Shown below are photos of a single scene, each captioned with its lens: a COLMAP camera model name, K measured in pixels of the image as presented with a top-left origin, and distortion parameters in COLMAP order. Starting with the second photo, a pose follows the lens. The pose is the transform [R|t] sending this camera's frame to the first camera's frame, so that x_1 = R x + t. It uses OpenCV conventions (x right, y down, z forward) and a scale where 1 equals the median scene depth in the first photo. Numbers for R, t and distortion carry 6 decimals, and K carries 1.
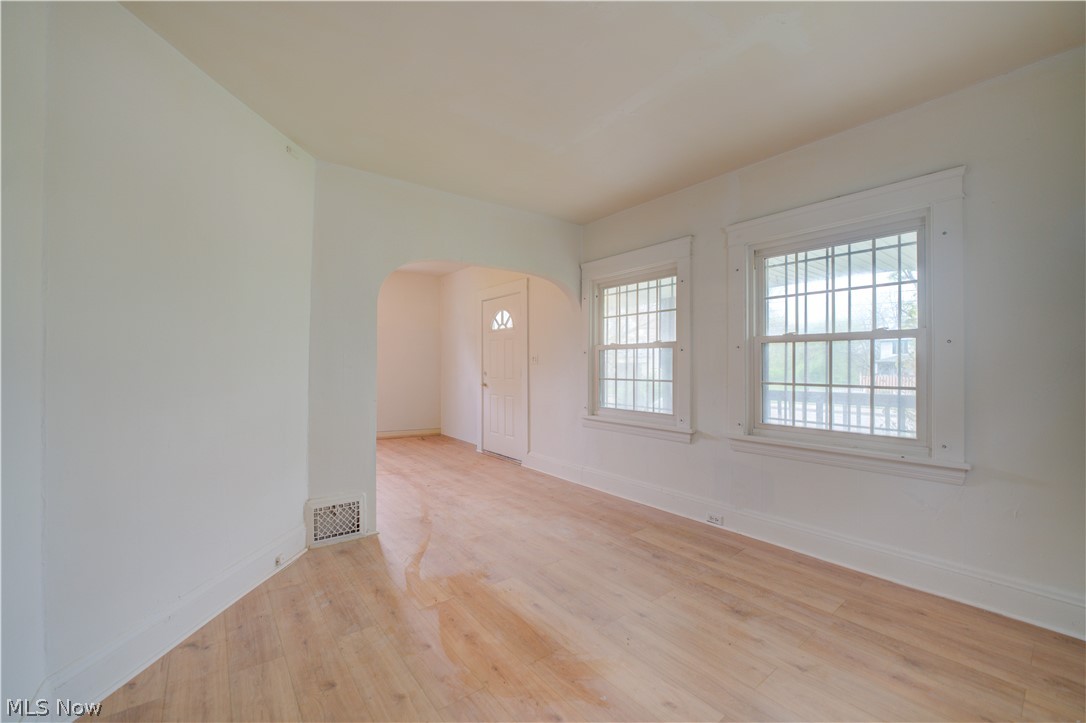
lens RADIAL K [[437.9, 0, 540.9], [0, 437.9, 364.3], [0, 0, 1]] dist [-0.028182, 0.004264]
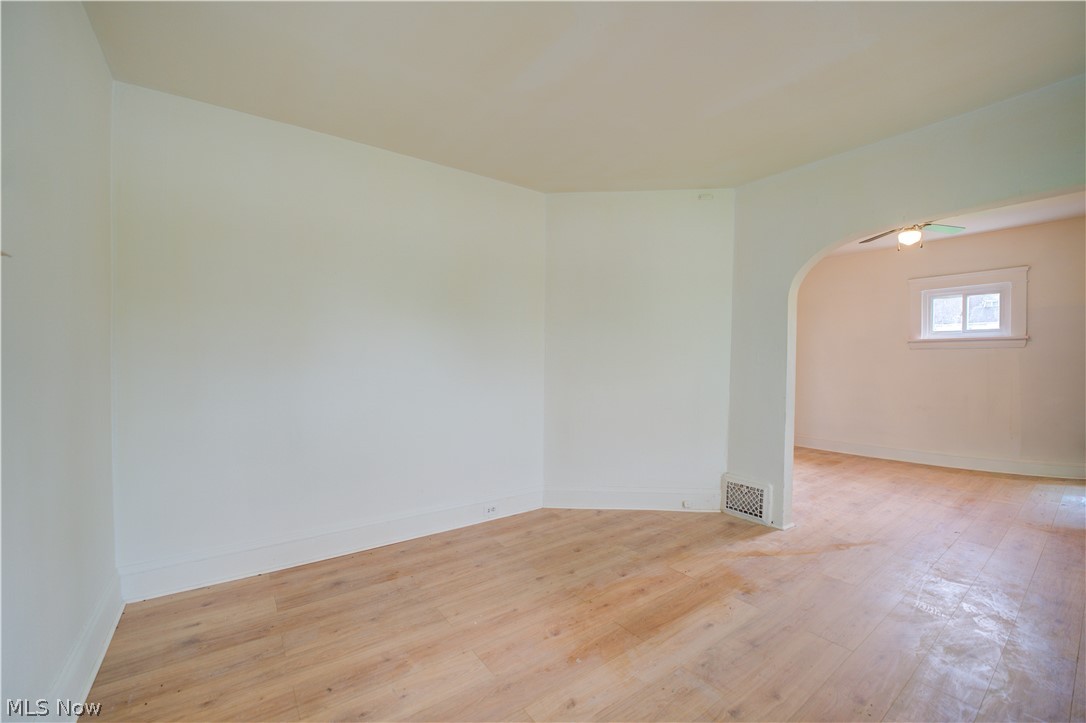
lens RADIAL K [[437.9, 0, 540.9], [0, 437.9, 364.3], [0, 0, 1]] dist [-0.028182, 0.004264]
pose [[-0.034203, 0.009734, -0.999368, 0.819771], [-0.002675, 0.999948, 0.009831, -0.002653], [0.999411, 0.003010, -0.034175, 0.610120]]
